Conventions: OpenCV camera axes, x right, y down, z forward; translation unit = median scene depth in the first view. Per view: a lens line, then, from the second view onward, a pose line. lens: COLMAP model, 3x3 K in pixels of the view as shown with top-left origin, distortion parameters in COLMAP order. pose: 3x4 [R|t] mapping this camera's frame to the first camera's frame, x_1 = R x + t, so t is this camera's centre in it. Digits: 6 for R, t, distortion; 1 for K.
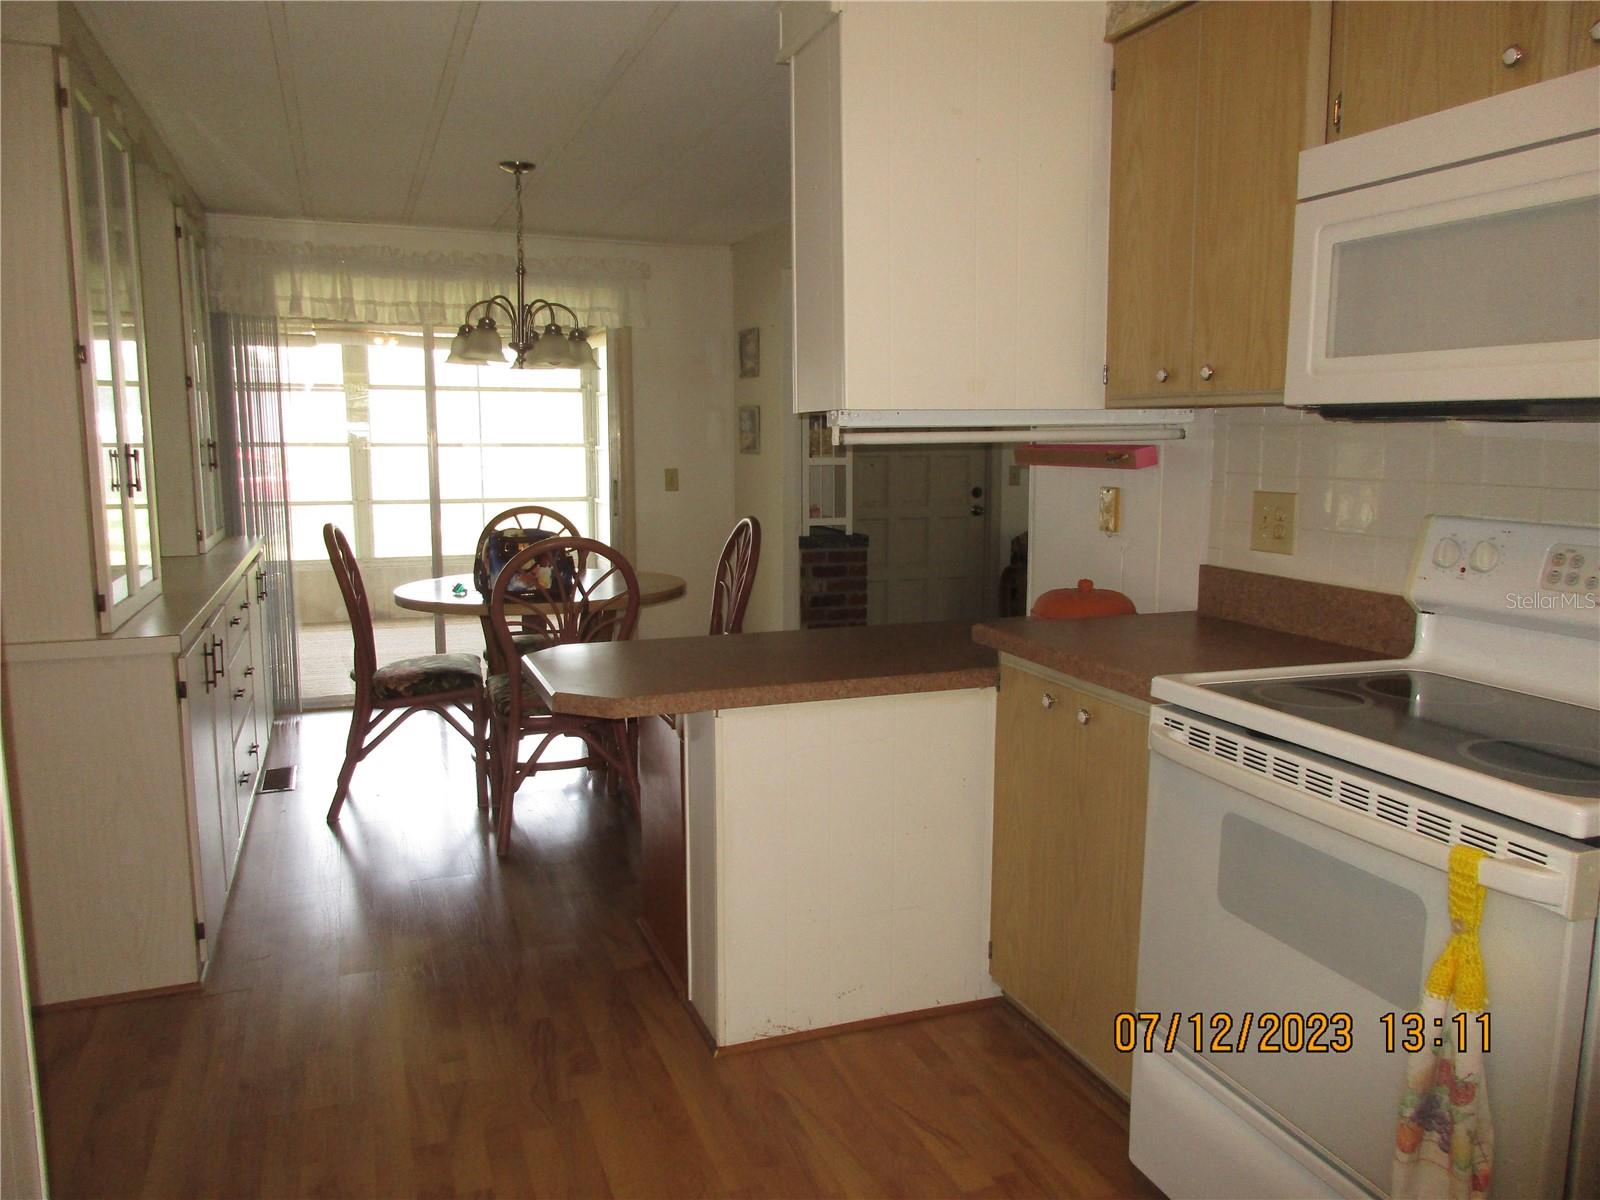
lens RADIAL K [[1190.0, 0, 798.1], [0, 1190.0, 604.7], [0, 0, 1]] dist [-0.008819, 0.006836]
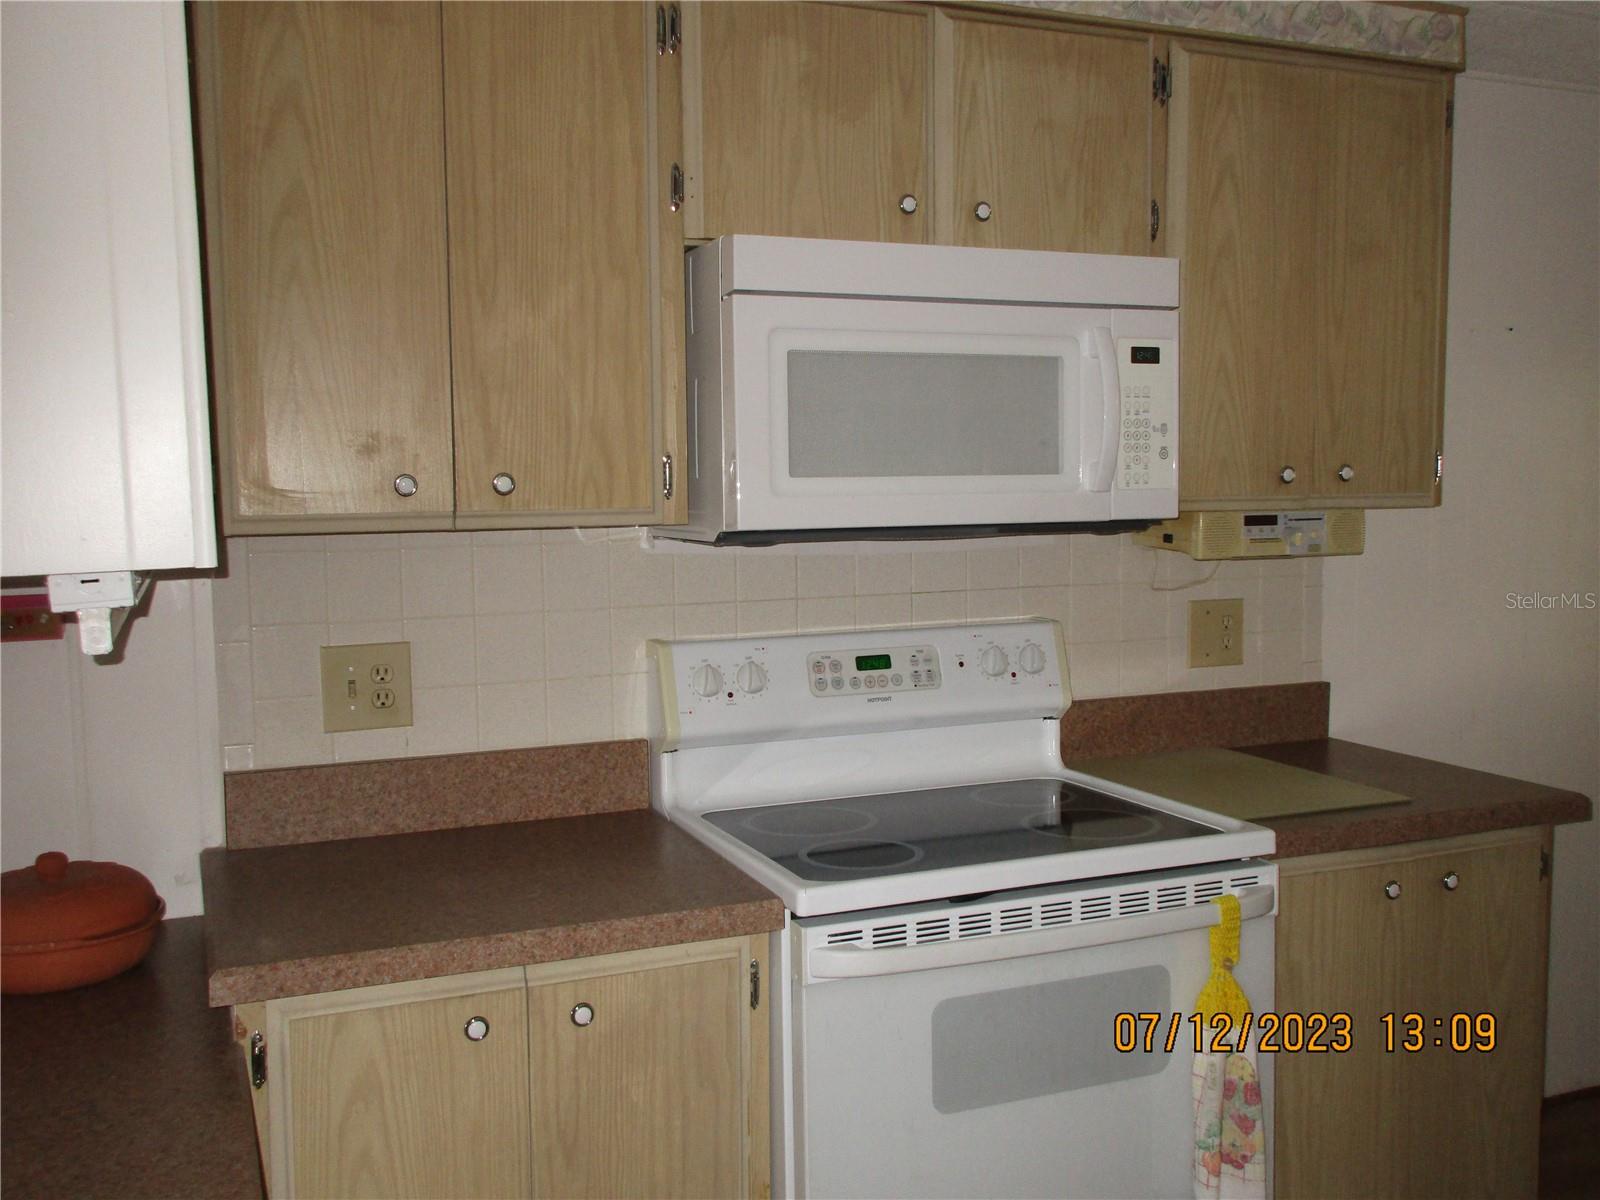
lens RADIAL K [[1469.0, 0, 818.3], [0, 1469.0, 600.3], [0, 0, 1]] dist [-0.002131, -0.000964]
pose [[-0.056472, -0.088471, 0.994477, -0.641147], [0.153804, 0.983405, 0.096219, -0.219245], [-0.986486, 0.158388, -0.041927, 1.033767]]
